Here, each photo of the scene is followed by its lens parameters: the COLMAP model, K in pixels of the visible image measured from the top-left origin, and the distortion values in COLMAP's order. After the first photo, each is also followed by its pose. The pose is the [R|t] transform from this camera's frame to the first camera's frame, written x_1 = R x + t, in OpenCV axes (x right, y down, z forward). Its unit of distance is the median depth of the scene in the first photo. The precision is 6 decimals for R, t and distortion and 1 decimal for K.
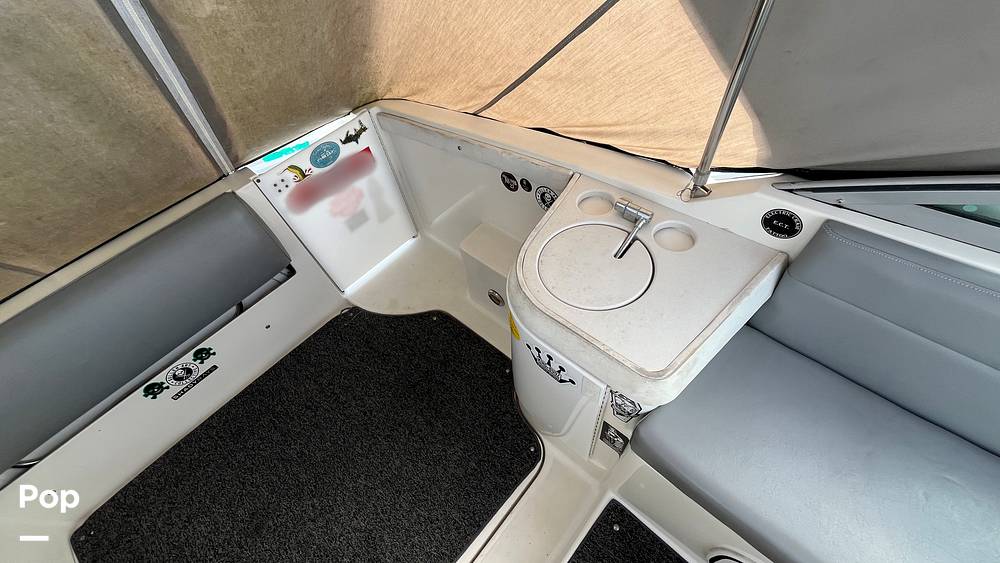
lens RADIAL K [[402.9, 0, 496.8], [0, 402.9, 278.6], [0, 0, 1]] dist [-0.002240, 0.000210]
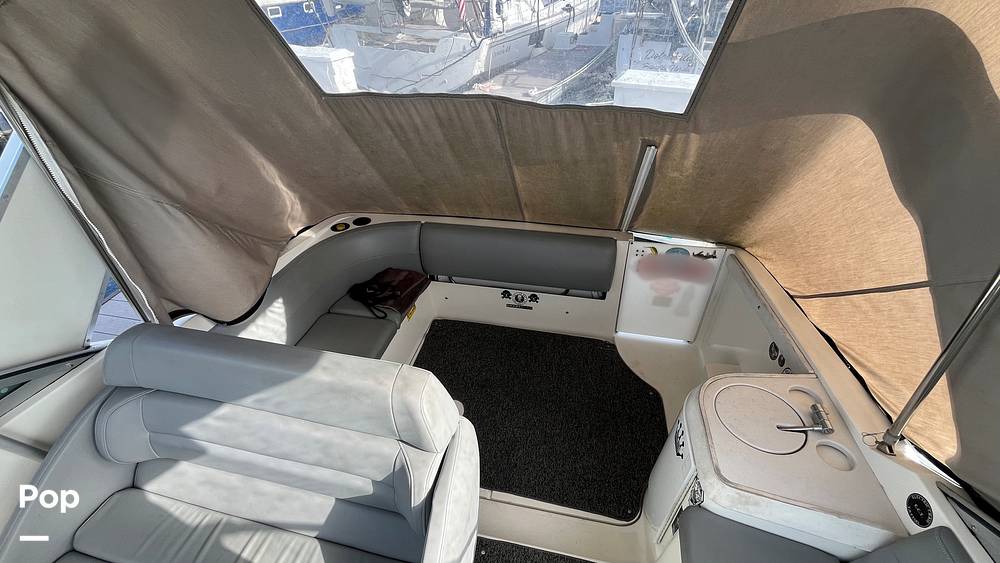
lens RADIAL K [[402.9, 0, 499.4], [0, 402.9, 277.8], [0, 0, 1]] dist [-0.002240, 0.000210]
pose [[0.502155, 0.585589, -0.636338, 0.238503], [-0.706731, 0.701955, 0.088269, 0.082505], [0.498370, 0.405395, 0.766344, -0.425987]]
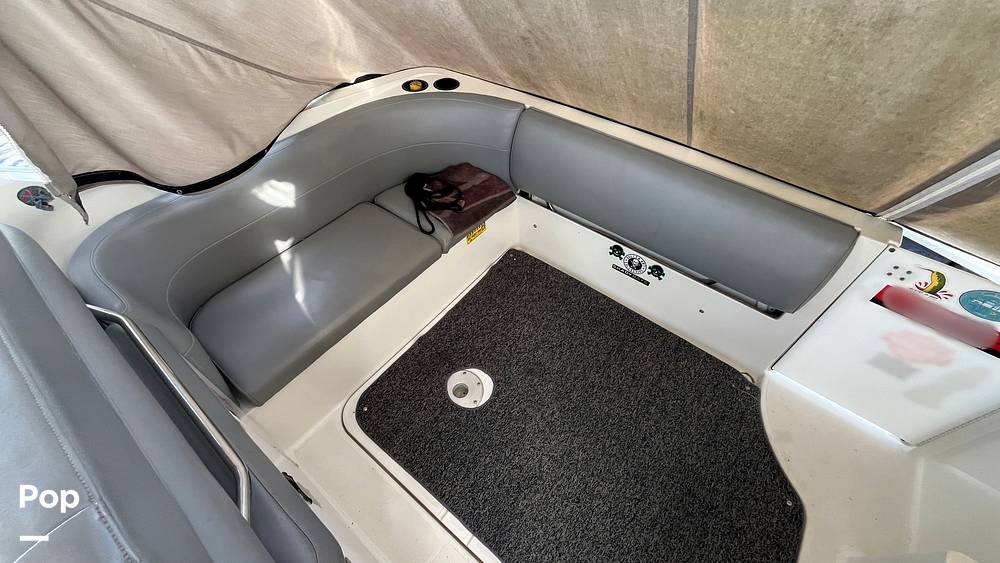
lens RADIAL K [[402.9, 0, 498.8], [0, 402.9, 276.6], [0, 0, 1]] dist [-0.002240, 0.000210]
pose [[0.067529, 0.833264, -0.548736, -0.154880], [-0.790961, 0.379942, 0.479609, 0.010193], [0.608129, 0.401641, 0.684736, 0.002755]]
